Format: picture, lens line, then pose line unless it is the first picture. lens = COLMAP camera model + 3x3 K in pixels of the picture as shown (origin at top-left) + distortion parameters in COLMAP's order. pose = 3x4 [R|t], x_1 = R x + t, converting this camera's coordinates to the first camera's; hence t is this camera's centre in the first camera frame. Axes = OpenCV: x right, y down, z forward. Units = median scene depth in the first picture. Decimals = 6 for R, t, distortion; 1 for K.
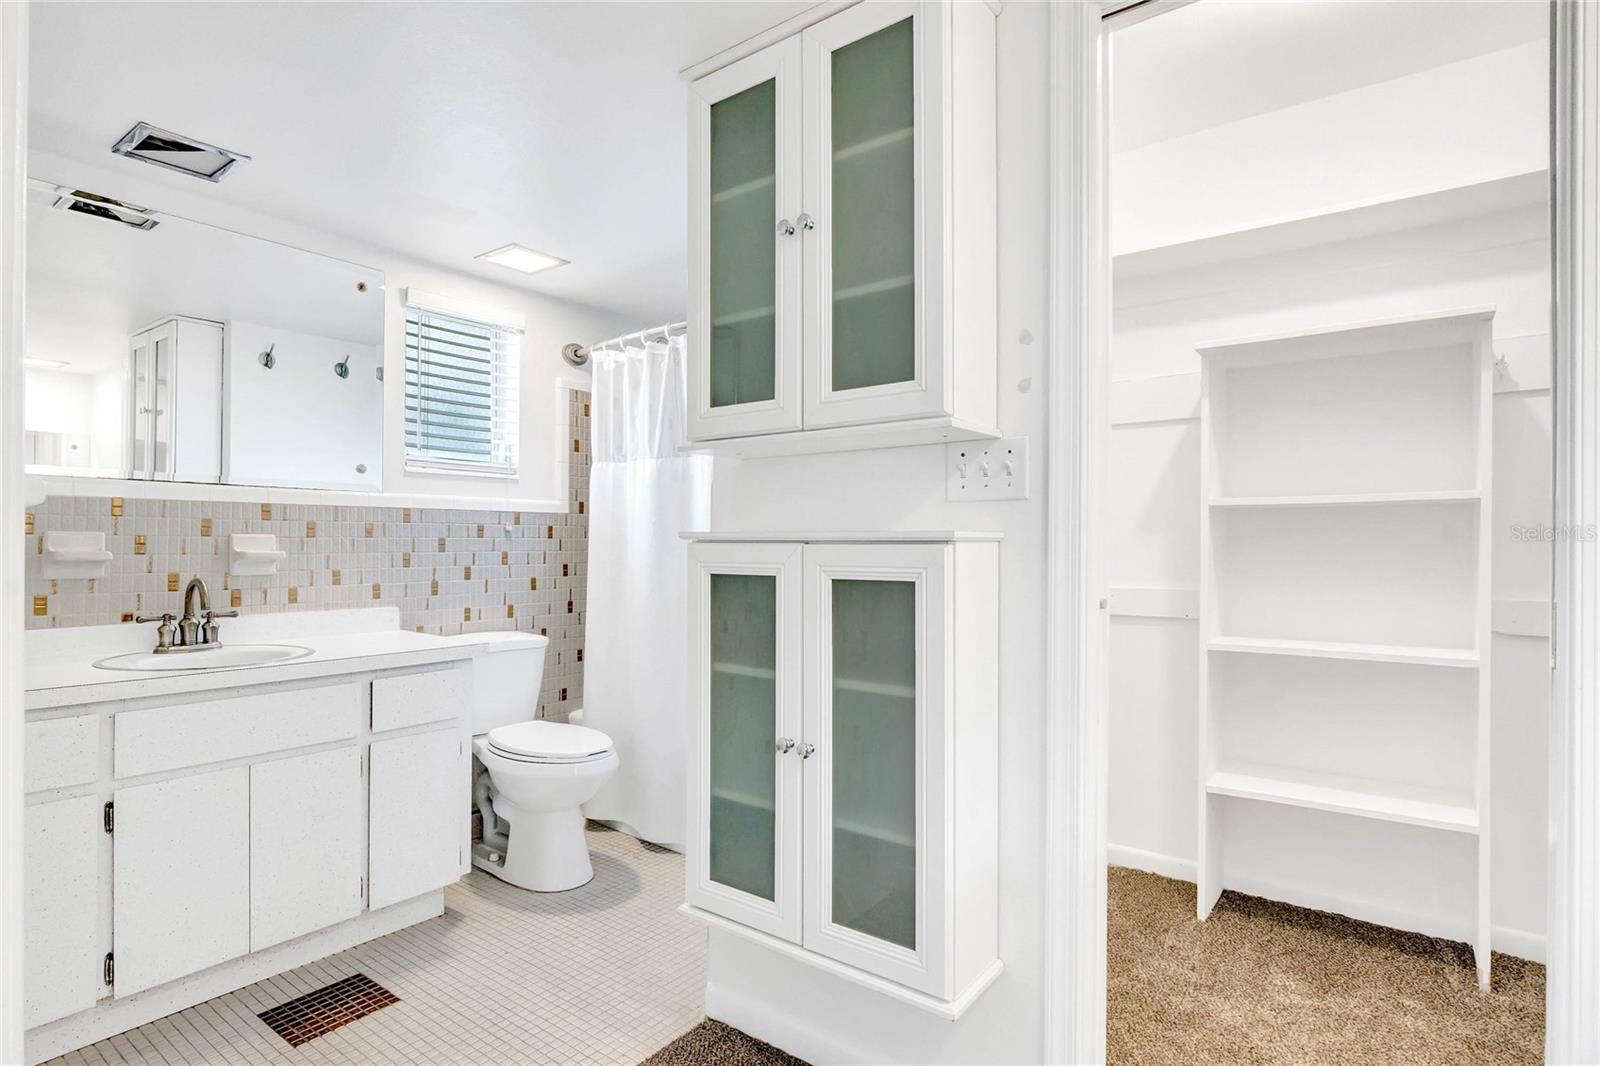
lens RADIAL K [[828.2, 0, 795.5], [0, 828.2, 536.8], [0, 0, 1]] dist [-0.002190, -0.000961]
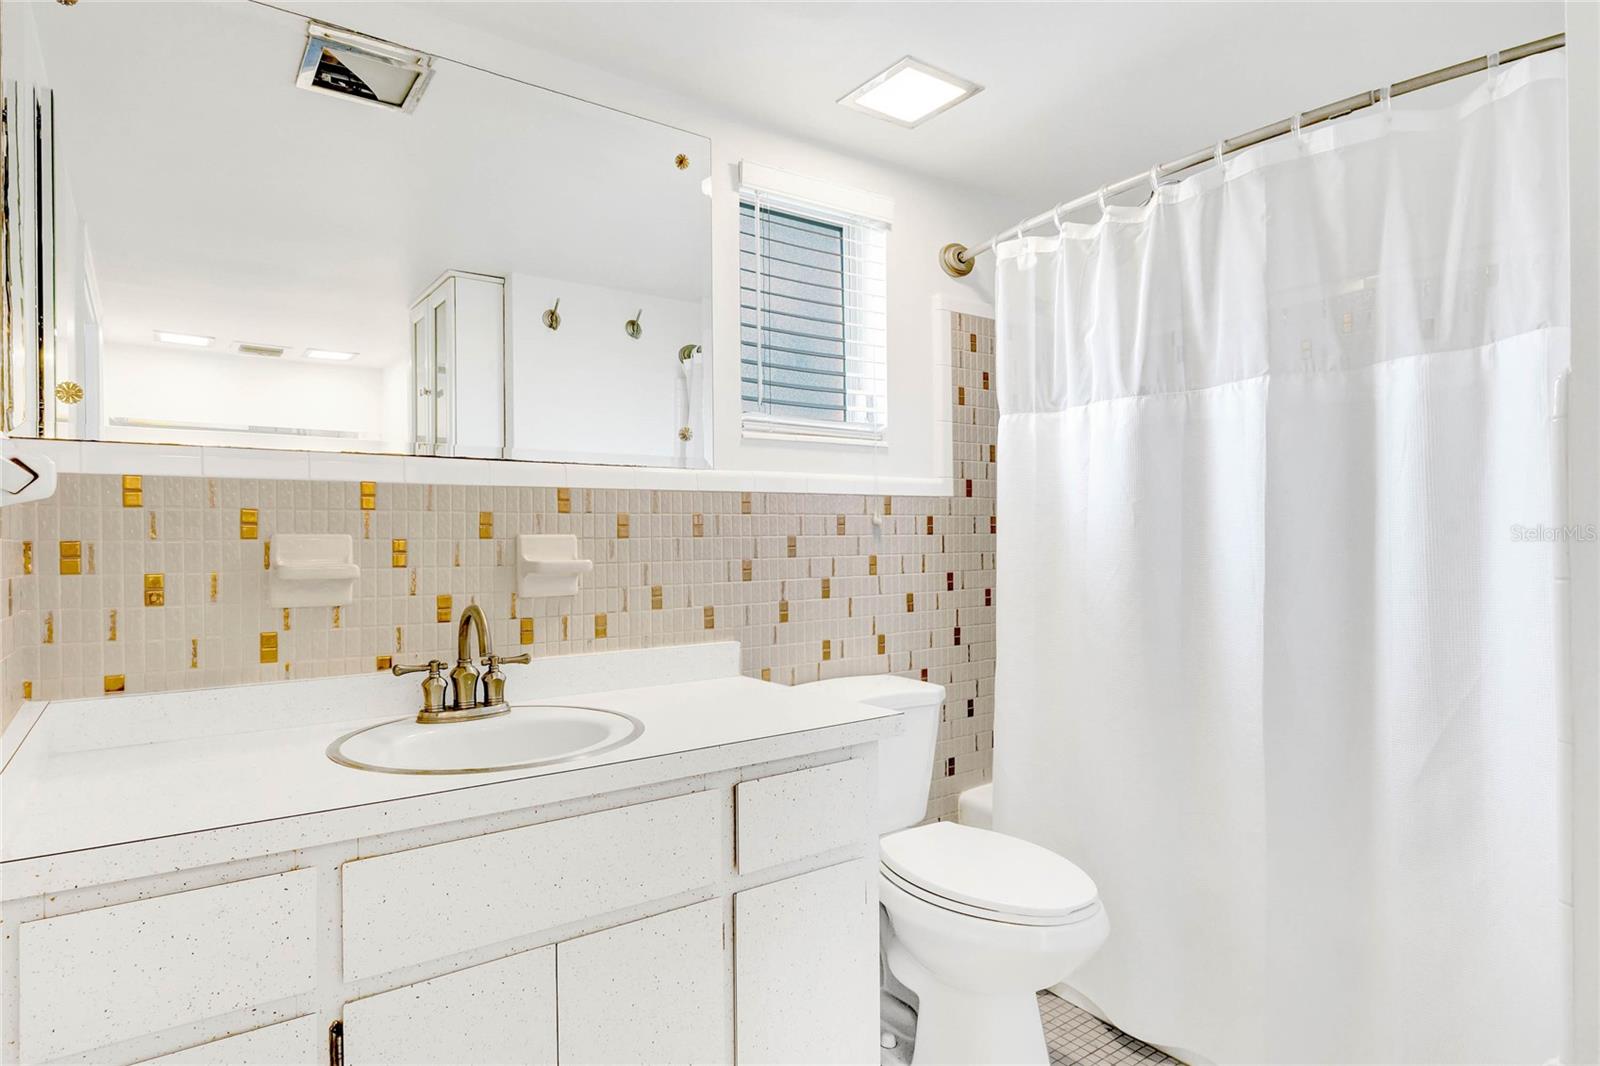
lens RADIAL K [[912.4, 0, 800.0], [0, 912.4, 533.0], [0, 0, 1]] dist [0.001224, 0.000268]
pose [[0.956466, -0.018538, -0.291253, -0.212506], [0.018246, 0.999827, -0.003719, 0.001807], [0.291271, -0.001757, 0.956639, 0.306641]]
